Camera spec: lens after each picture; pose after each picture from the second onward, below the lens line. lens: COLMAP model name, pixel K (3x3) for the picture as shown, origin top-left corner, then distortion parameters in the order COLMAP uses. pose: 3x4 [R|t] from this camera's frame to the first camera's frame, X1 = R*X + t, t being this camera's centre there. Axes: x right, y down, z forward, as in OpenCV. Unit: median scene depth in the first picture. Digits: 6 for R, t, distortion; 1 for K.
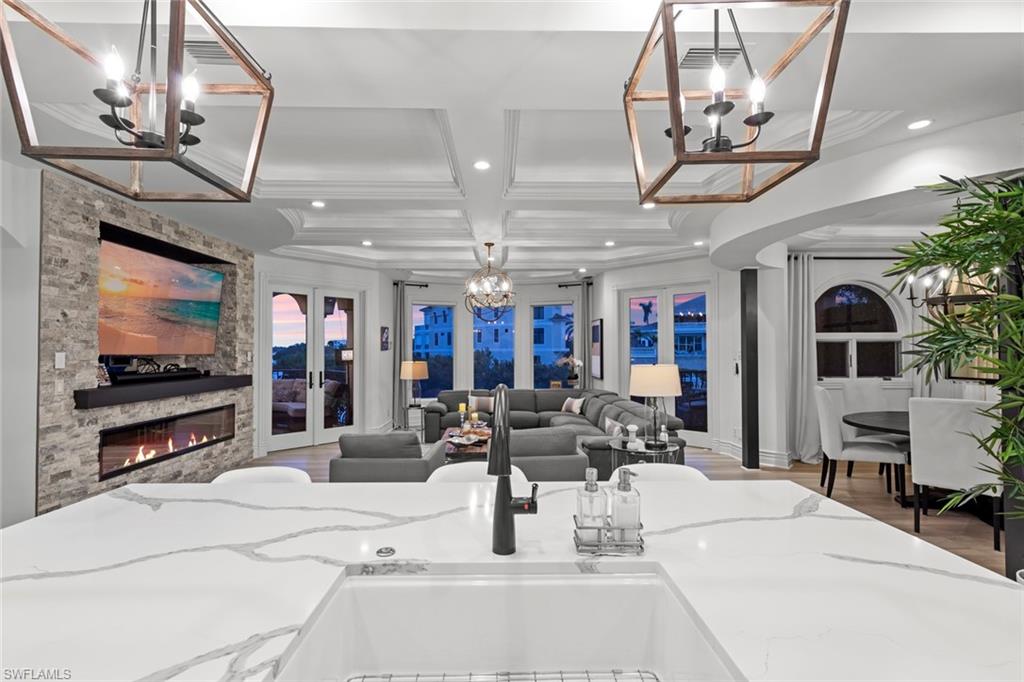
lens RADIAL K [[471.8, 0, 514.9], [0, 471.8, 343.6], [0, 0, 1]] dist [0.002686, -0.000032]
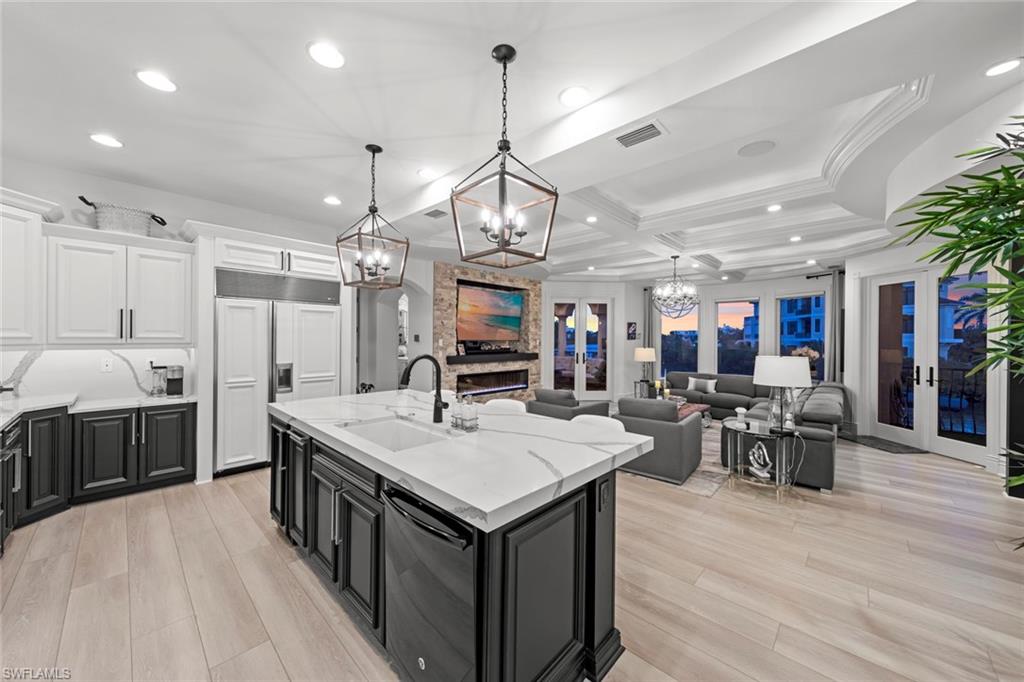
lens RADIAL K [[373.8, 0, 511.6], [0, 373.8, 337.5], [0, 0, 1]] dist [0.002474, 0.000110]
pose [[0.704751, 0.006912, -0.709421, 0.419162], [0.001406, 0.999937, 0.011139, -0.006951], [0.709453, -0.008847, 0.704697, -0.027511]]
